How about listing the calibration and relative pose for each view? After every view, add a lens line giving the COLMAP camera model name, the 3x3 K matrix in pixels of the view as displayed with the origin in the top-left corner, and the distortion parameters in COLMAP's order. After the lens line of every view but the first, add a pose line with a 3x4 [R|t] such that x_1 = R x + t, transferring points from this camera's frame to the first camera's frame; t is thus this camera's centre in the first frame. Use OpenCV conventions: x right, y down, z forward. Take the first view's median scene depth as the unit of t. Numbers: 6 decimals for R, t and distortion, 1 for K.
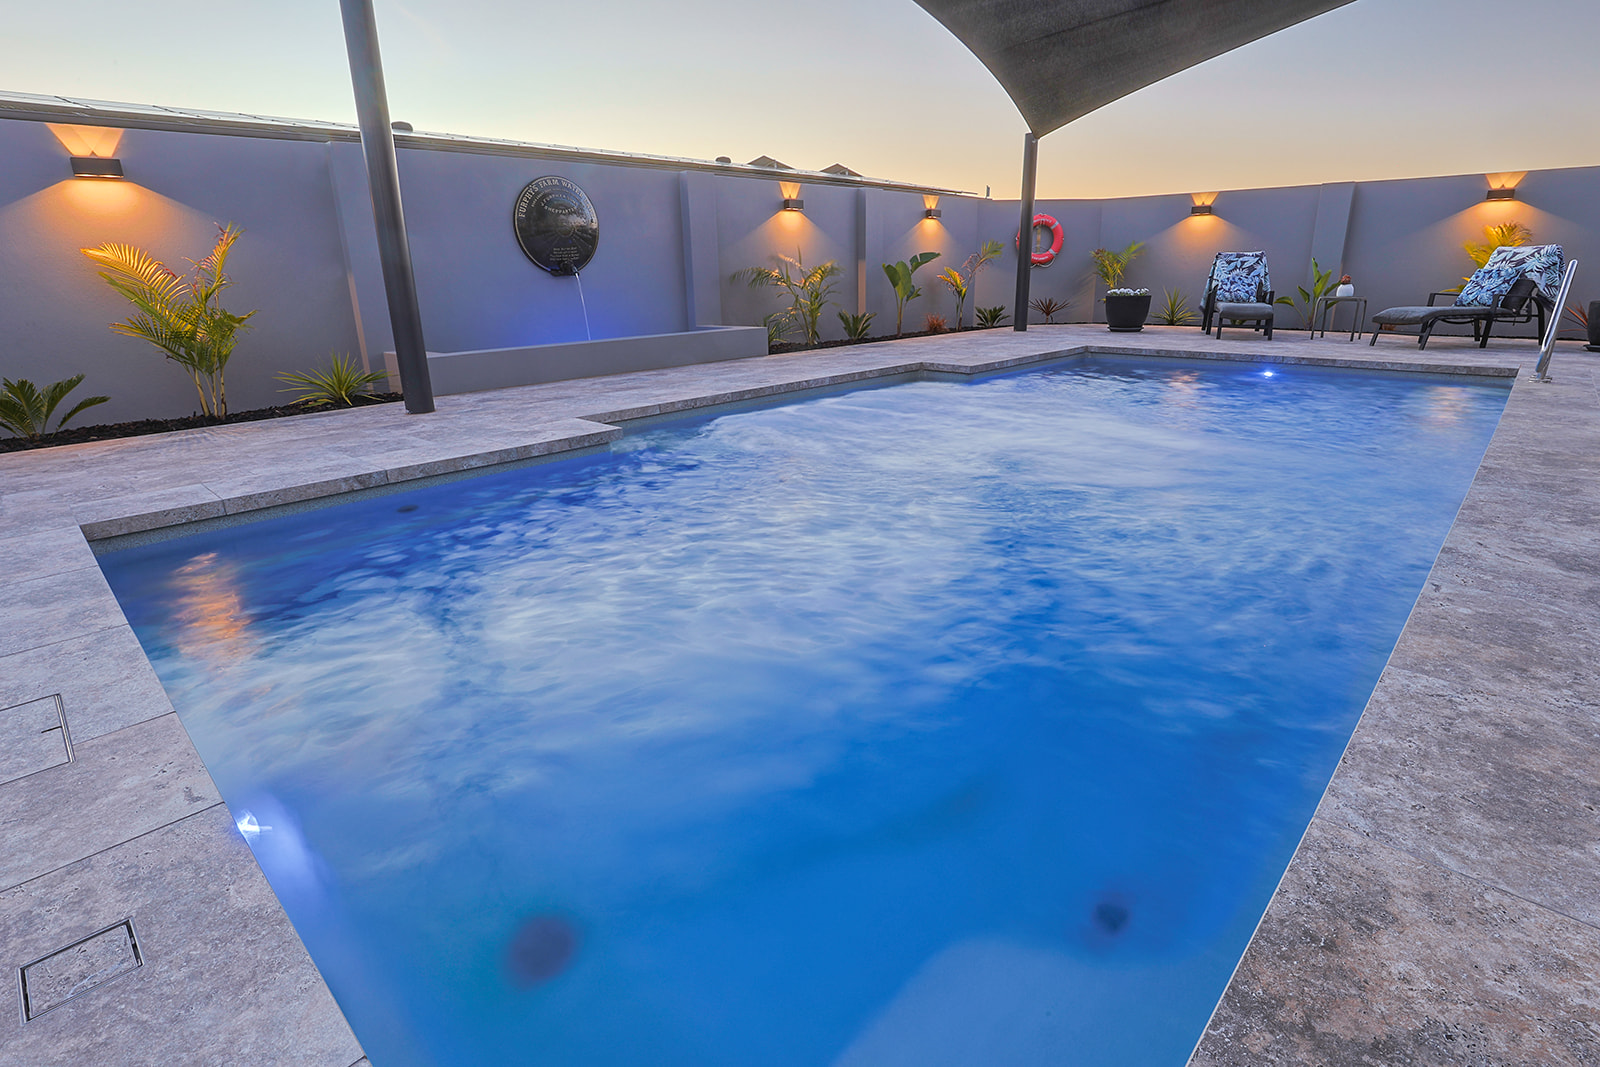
lens RADIAL K [[782.9, 0, 797.7], [0, 782.9, 535.7], [0, 0, 1]] dist [-0.037507, 0.006981]
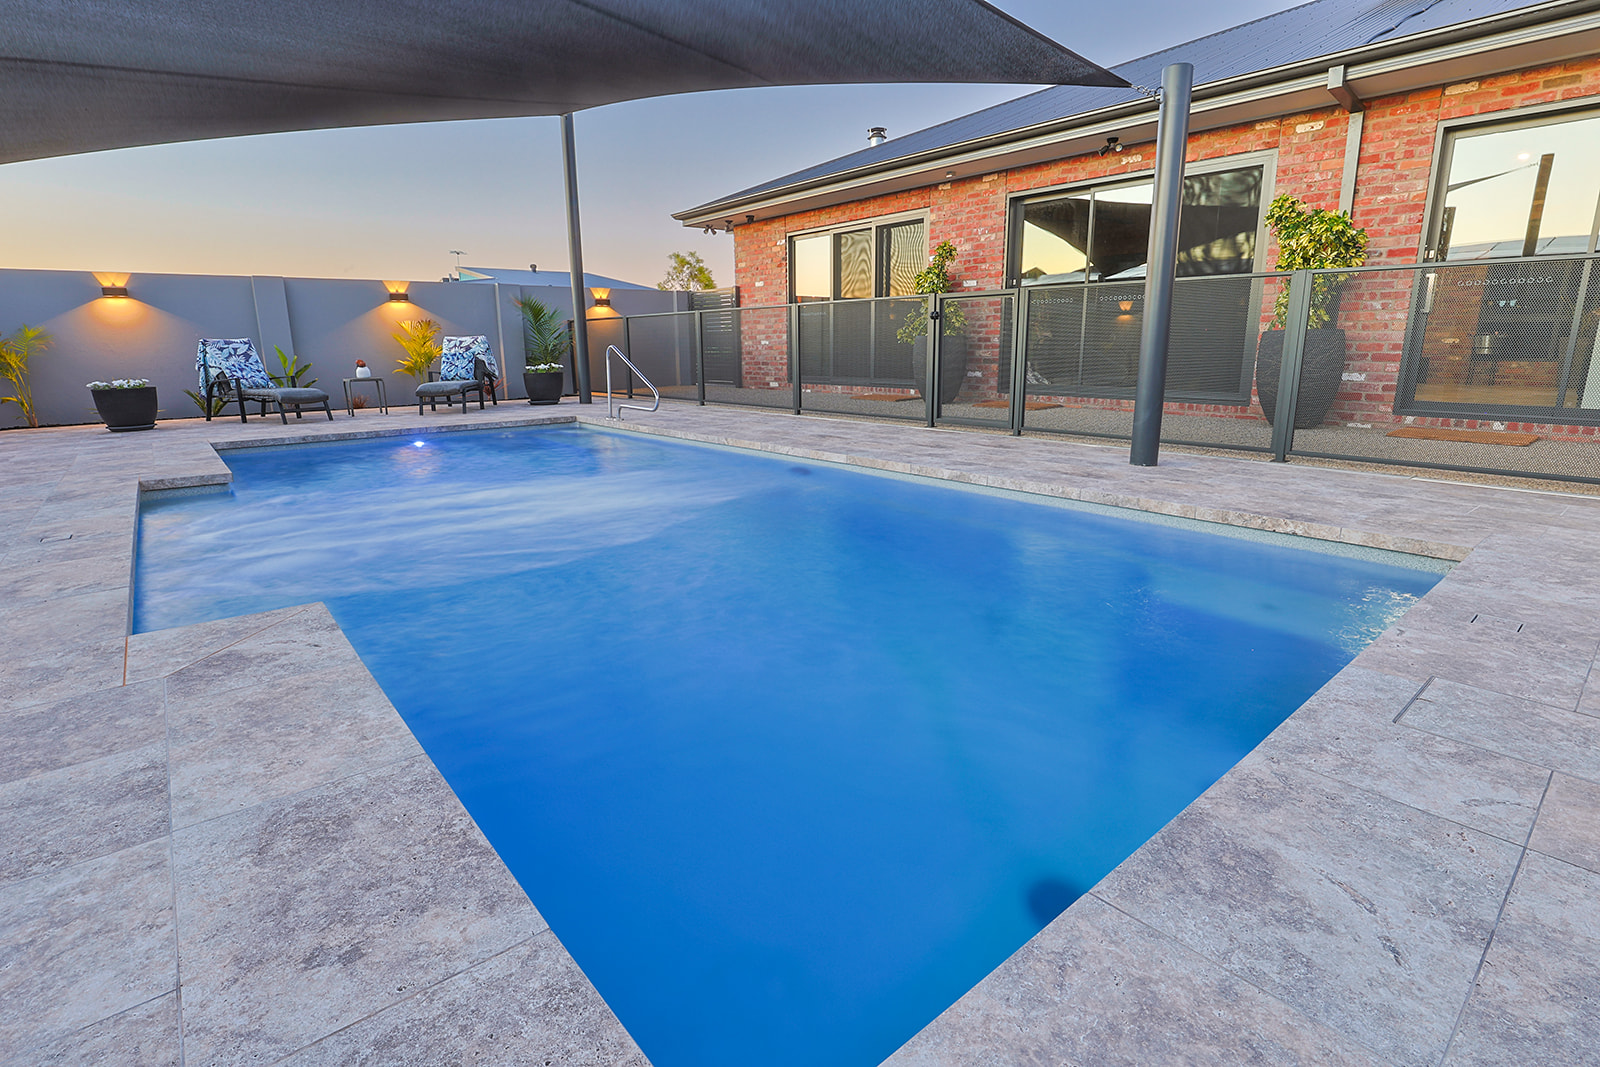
lens RADIAL K [[775.9, 0, 800.0], [0, 775.9, 533.5], [0, 0, 1]] dist [-0.038950, 0.008223]
pose [[0.110265, -0.216743, 0.969981, -0.359146], [0.323059, 0.930755, 0.171253, -0.083679], [-0.939933, 0.294478, 0.172651, 0.269110]]
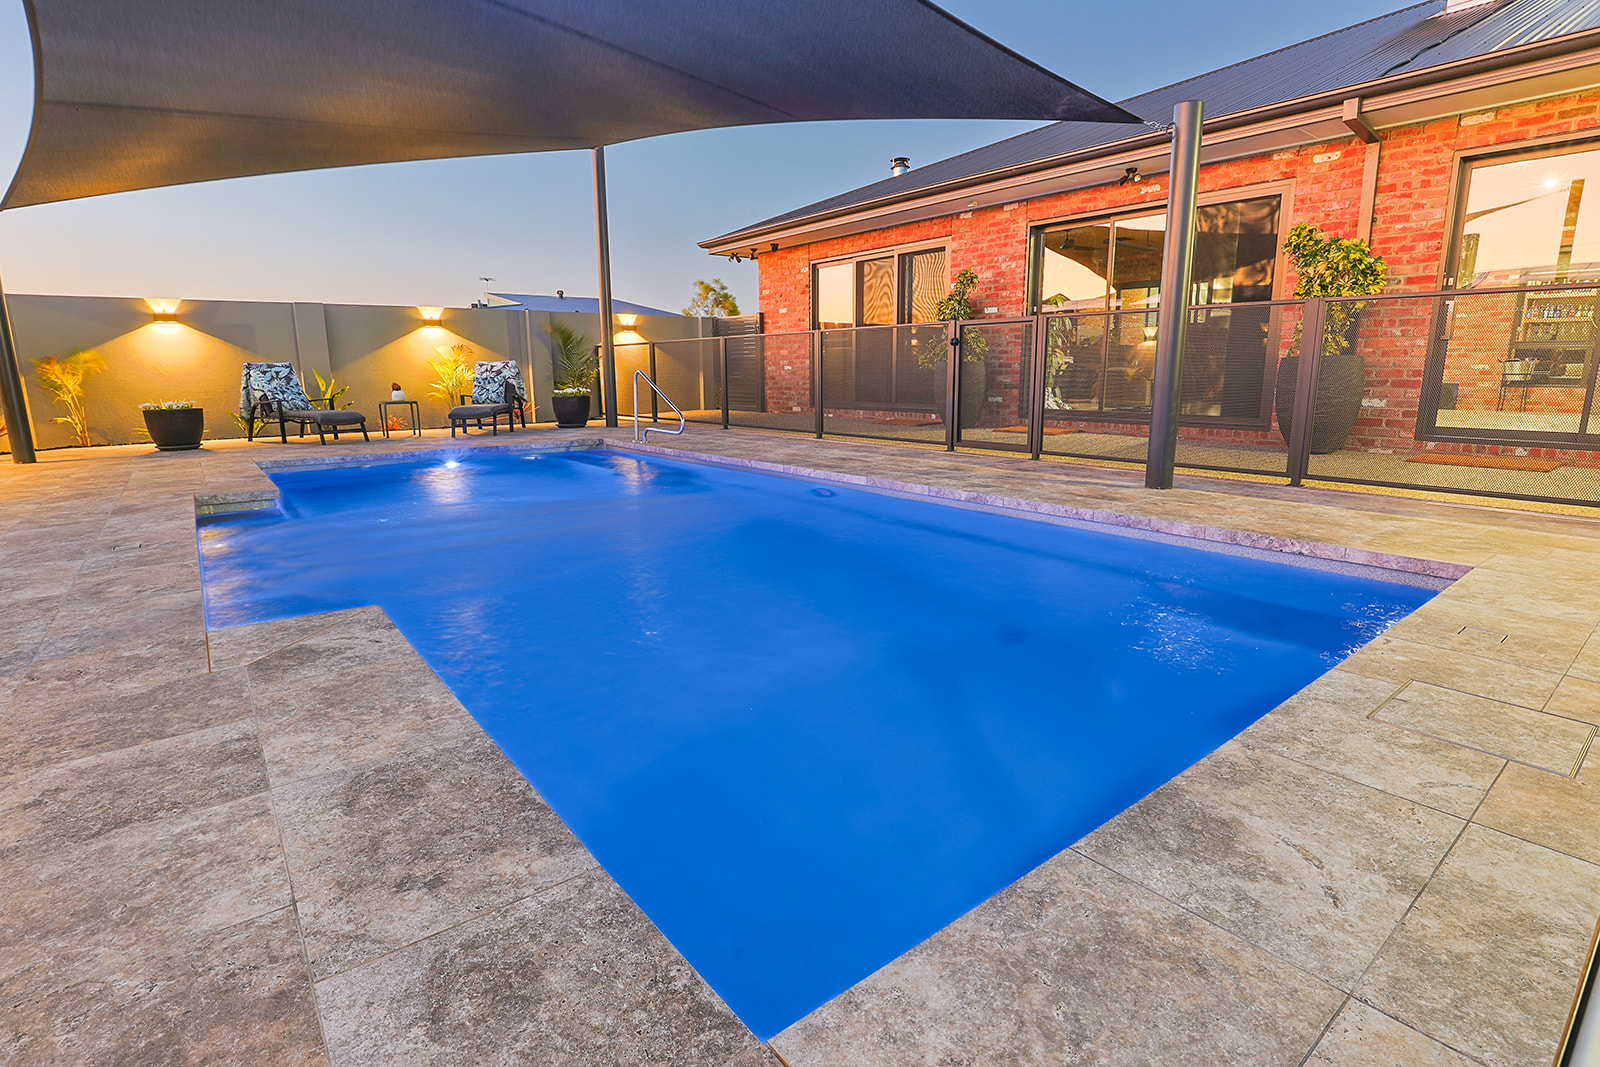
lens RADIAL K [[782.9, 0, 797.7], [0, 782.9, 535.7], [0, 0, 1]] dist [-0.037507, 0.006981]
pose [[0.141421, -0.186277, 0.972266, -0.382656], [0.319547, 0.938153, 0.133262, -0.082359], [-0.936958, 0.291838, 0.192199, 0.266173]]
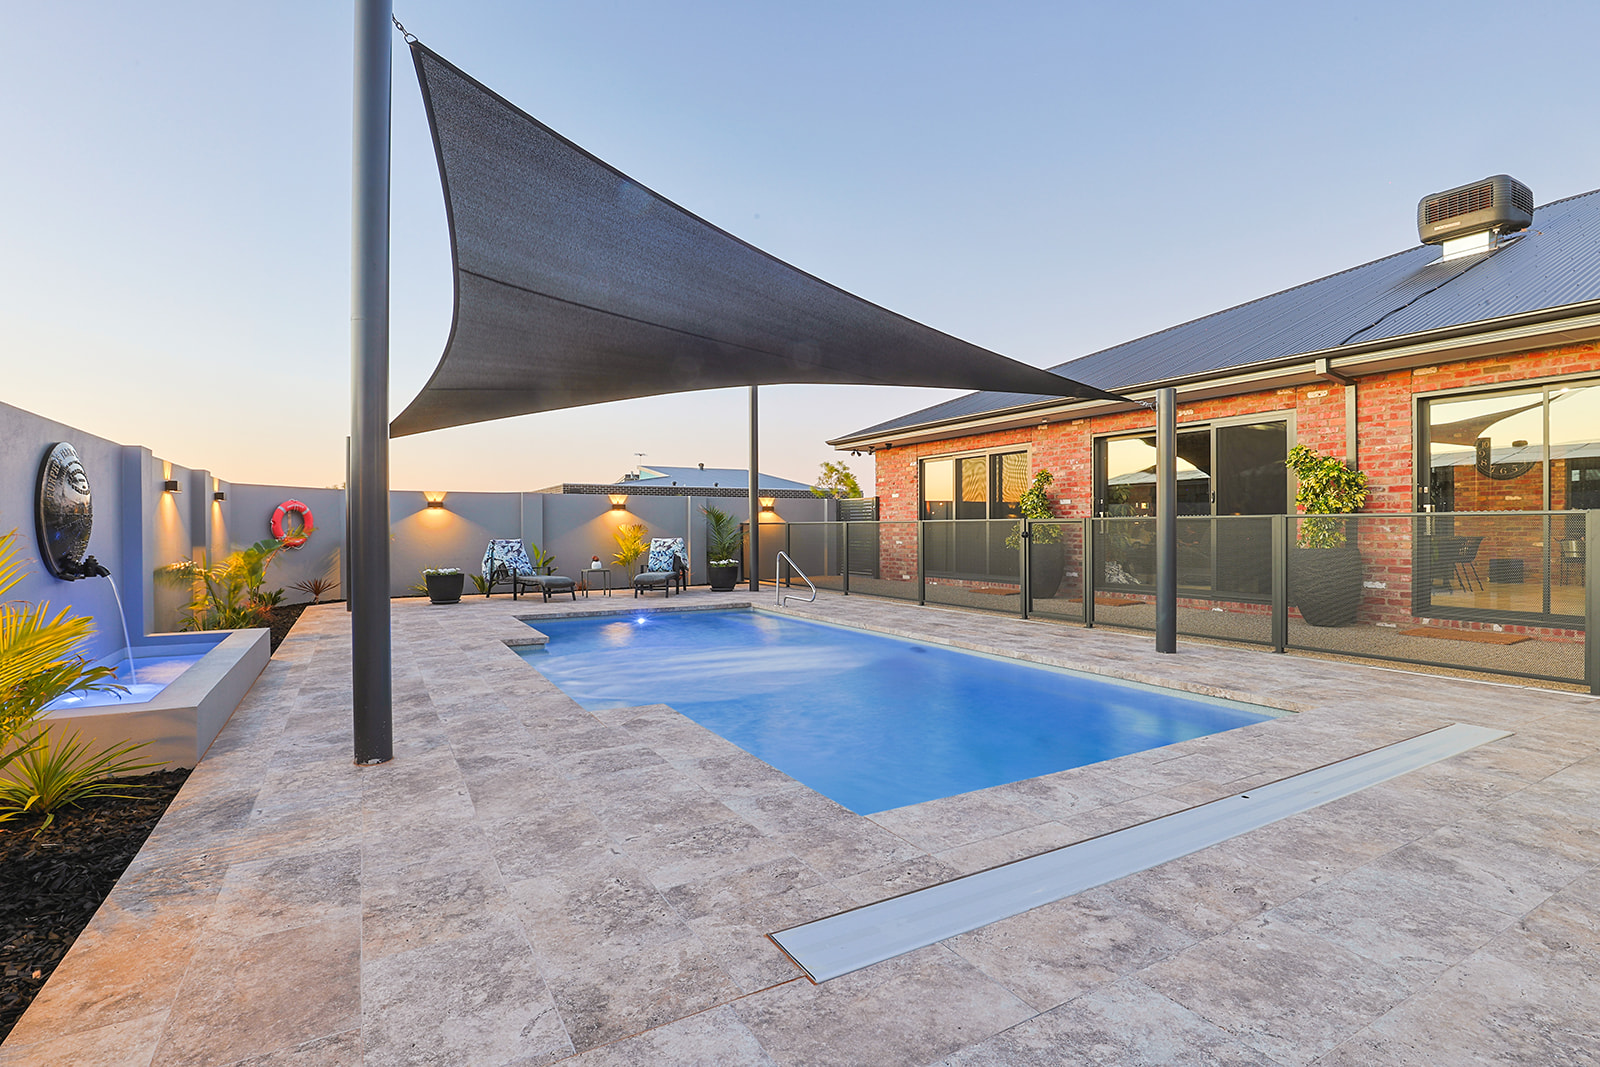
lens RADIAL K [[775.9, 0, 800.0], [0, 775.9, 533.5], [0, 0, 1]] dist [-0.038950, 0.008223]
pose [[0.285140, 0.012082, 0.958410, -0.640560], [0.302643, 0.947632, -0.101986, -0.099676], [-0.909452, 0.319136, 0.266551, 0.201882]]
